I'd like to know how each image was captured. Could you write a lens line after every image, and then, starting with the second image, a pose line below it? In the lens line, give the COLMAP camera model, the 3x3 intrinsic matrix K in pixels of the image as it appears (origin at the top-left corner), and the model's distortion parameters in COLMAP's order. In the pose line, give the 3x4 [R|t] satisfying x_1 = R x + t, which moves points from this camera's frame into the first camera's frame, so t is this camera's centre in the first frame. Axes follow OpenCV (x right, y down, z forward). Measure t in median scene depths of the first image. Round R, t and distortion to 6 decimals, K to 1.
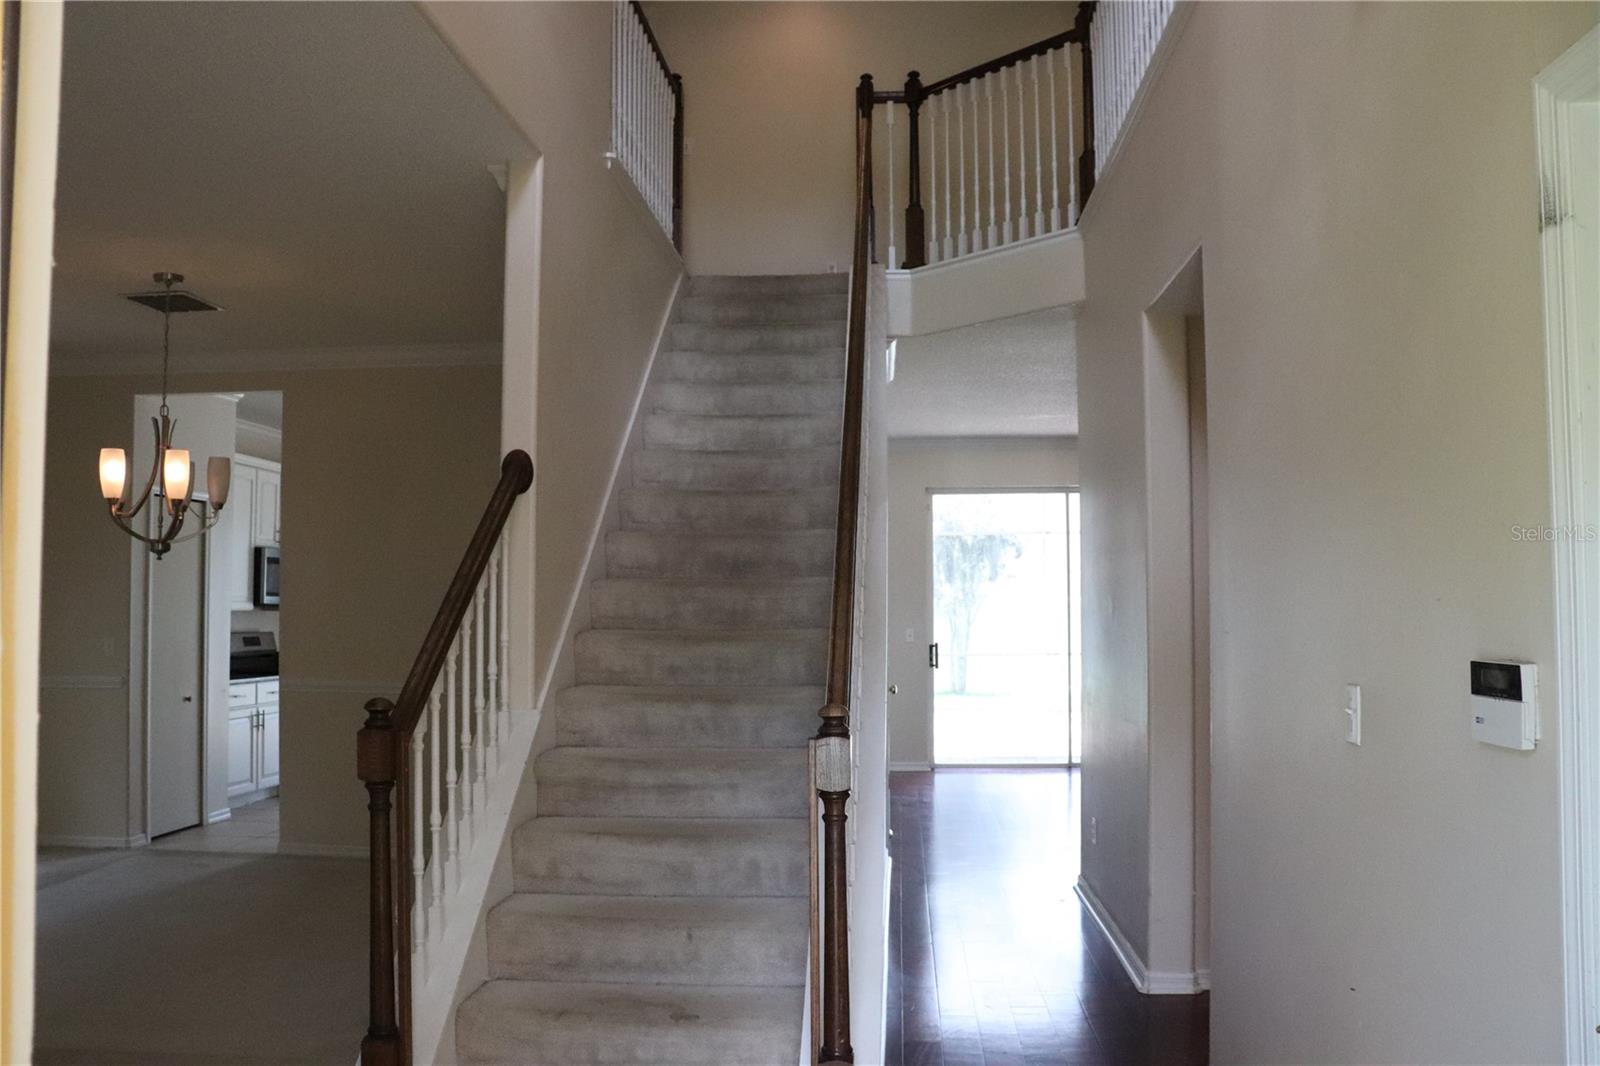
lens RADIAL K [[1342.3, 0, 779.2], [0, 1342.3, 535.4], [0, 0, 1]] dist [-0.160342, 0.162263]
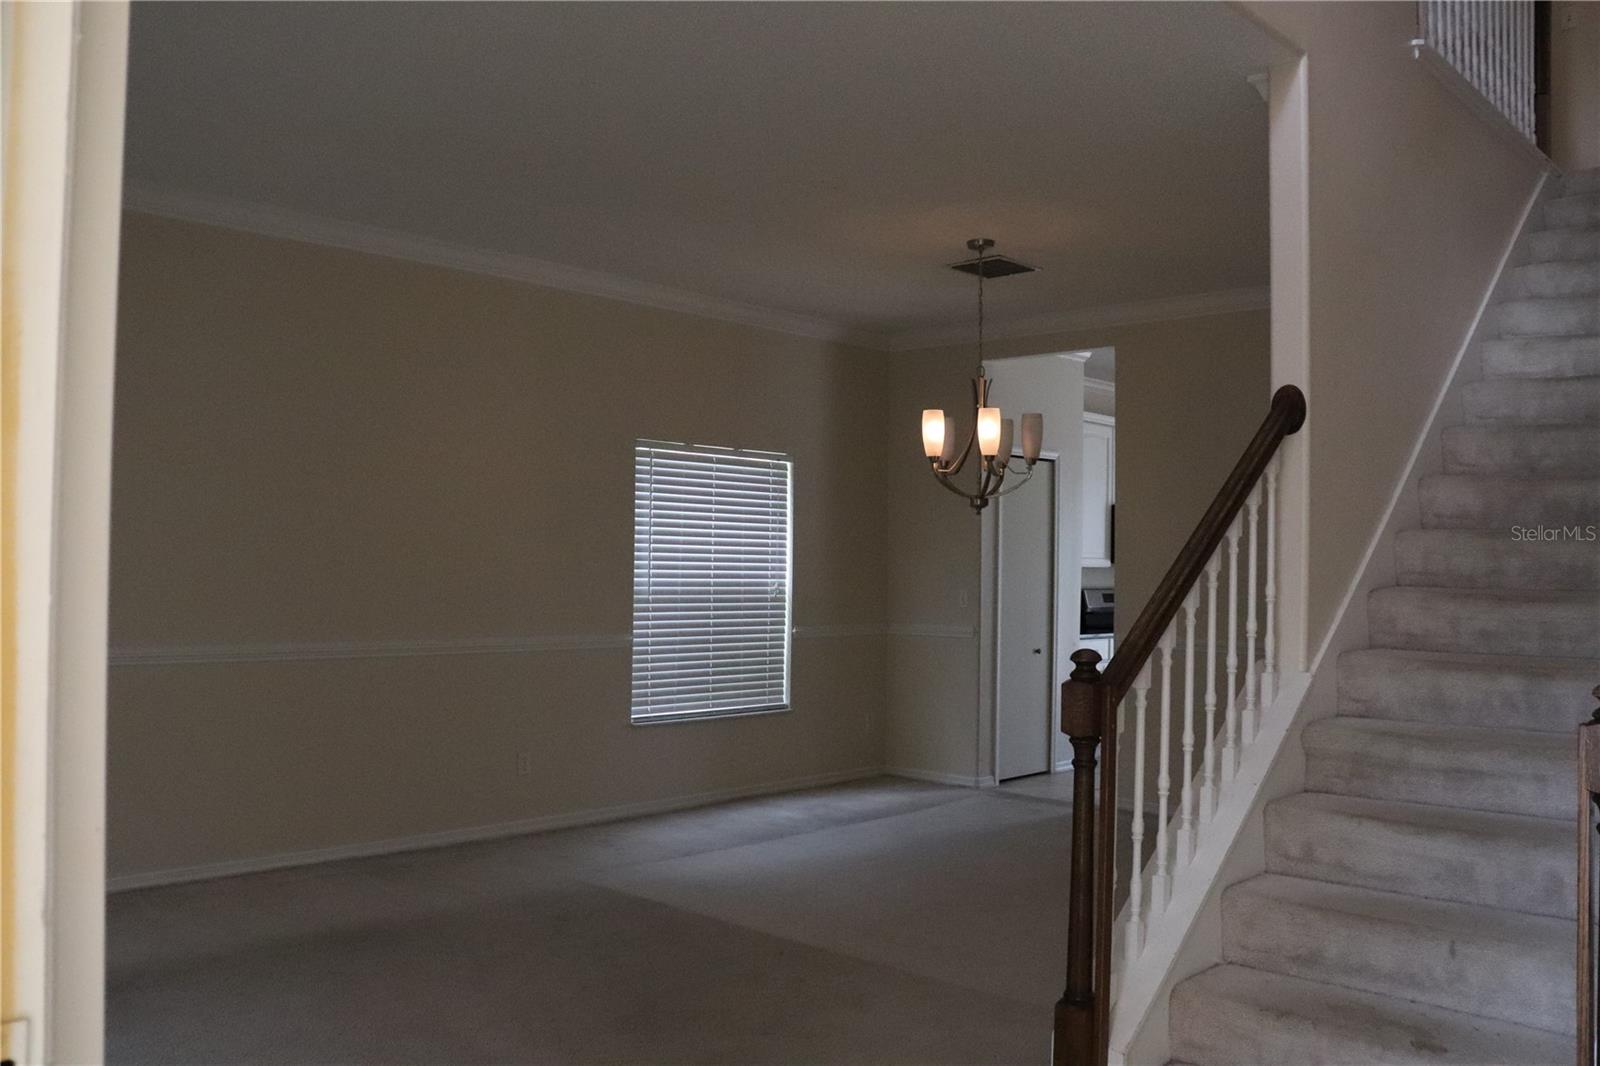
lens RADIAL K [[1342.3, 0, 779.2], [0, 1342.3, 535.4], [0, 0, 1]] dist [-0.160342, 0.162263]
pose [[0.784880, -0.000062, -0.619647, 0.079496], [0.017867, 0.999586, 0.022531, 0.010626], [0.619390, -0.028756, 0.784557, 0.078187]]
